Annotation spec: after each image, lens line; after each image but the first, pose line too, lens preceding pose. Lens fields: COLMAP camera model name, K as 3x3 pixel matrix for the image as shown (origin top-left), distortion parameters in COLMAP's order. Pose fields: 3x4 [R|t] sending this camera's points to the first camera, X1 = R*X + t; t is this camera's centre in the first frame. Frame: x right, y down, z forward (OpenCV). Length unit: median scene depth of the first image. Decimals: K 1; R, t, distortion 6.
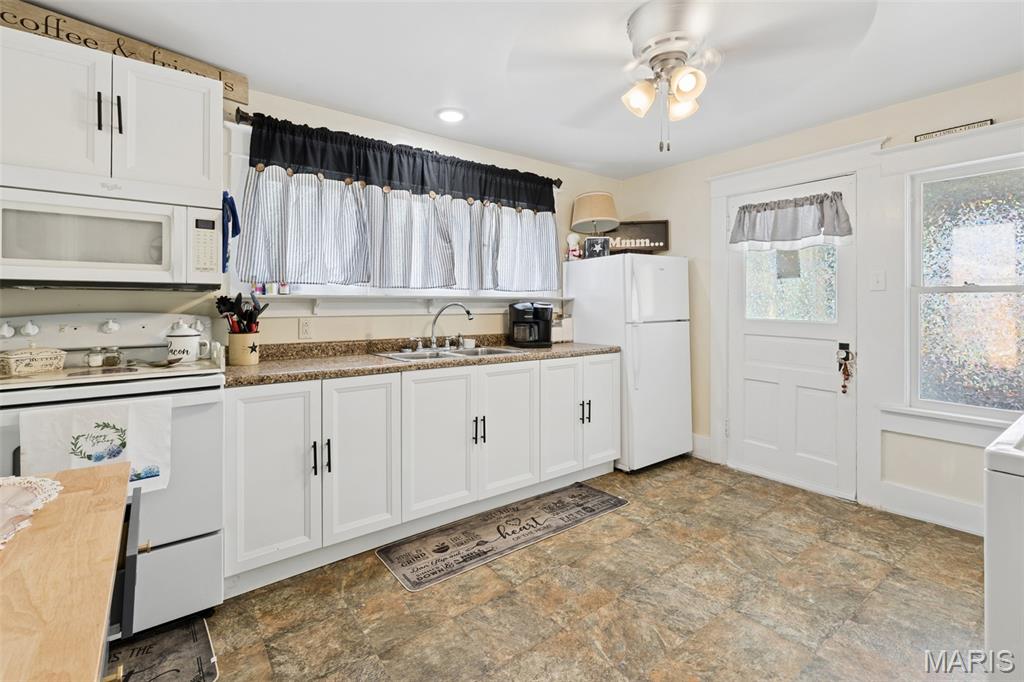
lens RADIAL K [[460.6, 0, 499.0], [0, 460.6, 299.8], [0, 0, 1]] dist [-0.000514, 0.000076]
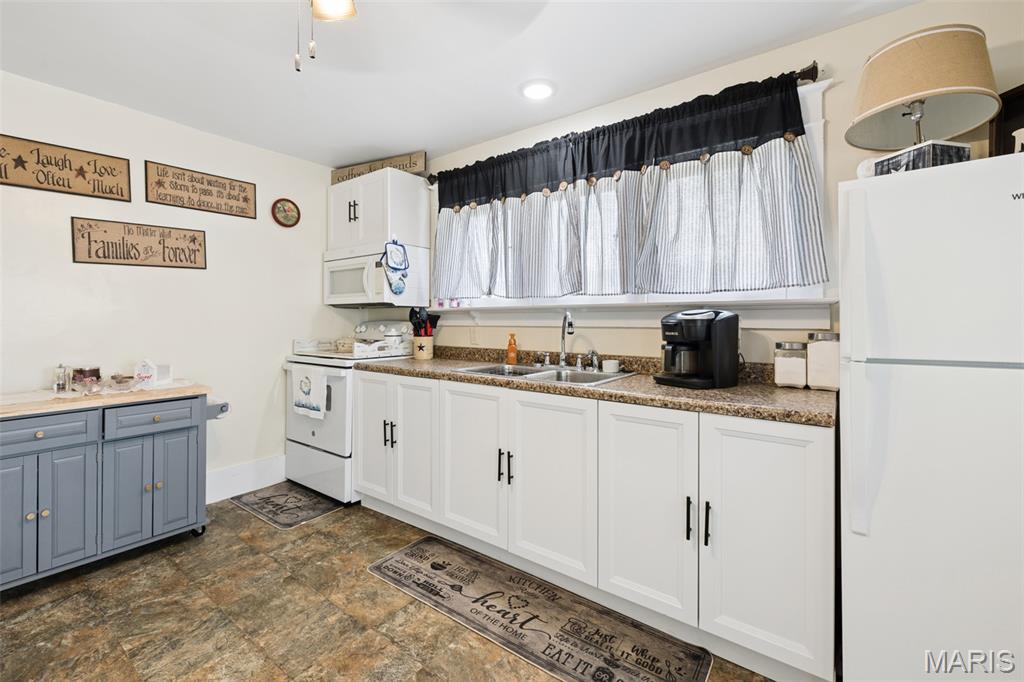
lens RADIAL K [[442.2, 0, 503.3], [0, 442.2, 315.5], [0, 0, 1]] dist [0.000034, 0.000414]
pose [[0.278839, -0.001803, -0.960336, 0.683682], [0.013683, 0.999904, 0.002096, 0.009154], [0.960240, -0.013725, 0.278837, 0.737780]]
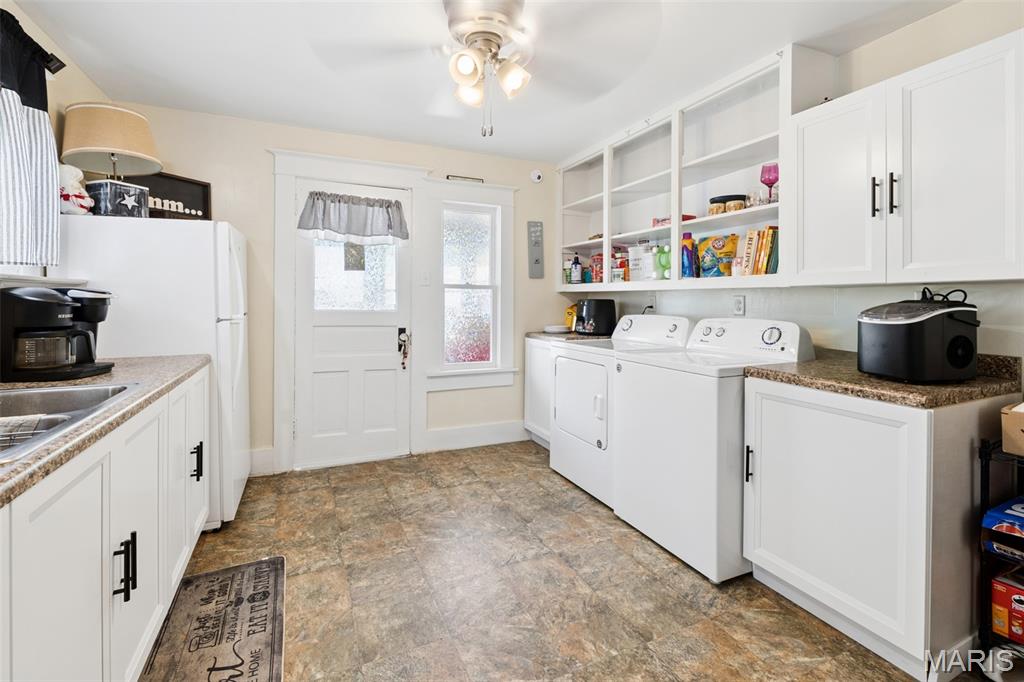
lens RADIAL K [[452.7, 0, 506.7], [0, 452.7, 300.1], [0, 0, 1]] dist [0.000520, 0.000164]
pose [[0.202666, -0.002312, 0.979245, -0.382865], [-0.019461, 0.999790, 0.006389, 0.008293], [-0.979055, -0.020352, 0.202578, 0.518305]]
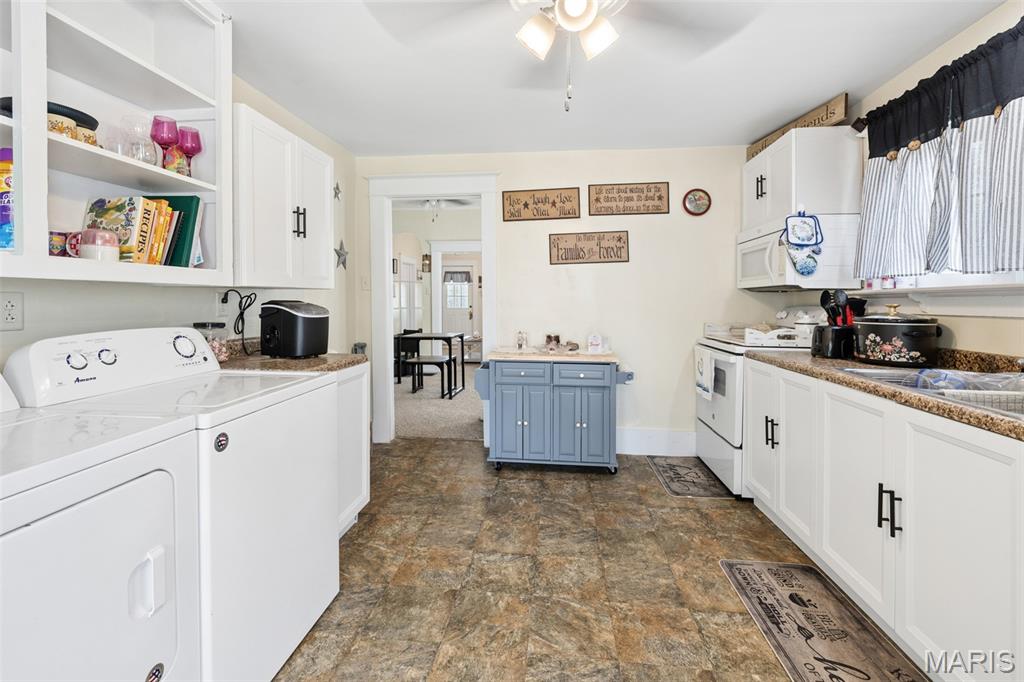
lens RADIAL K [[452.7, 0, 506.7], [0, 452.7, 300.1], [0, 0, 1]] dist [0.000520, 0.000164]
pose [[-0.679248, -0.001792, -0.733907, 0.684106], [0.008336, 0.999914, -0.010156, 0.012853], [0.733862, -0.013016, -0.679174, 0.984110]]
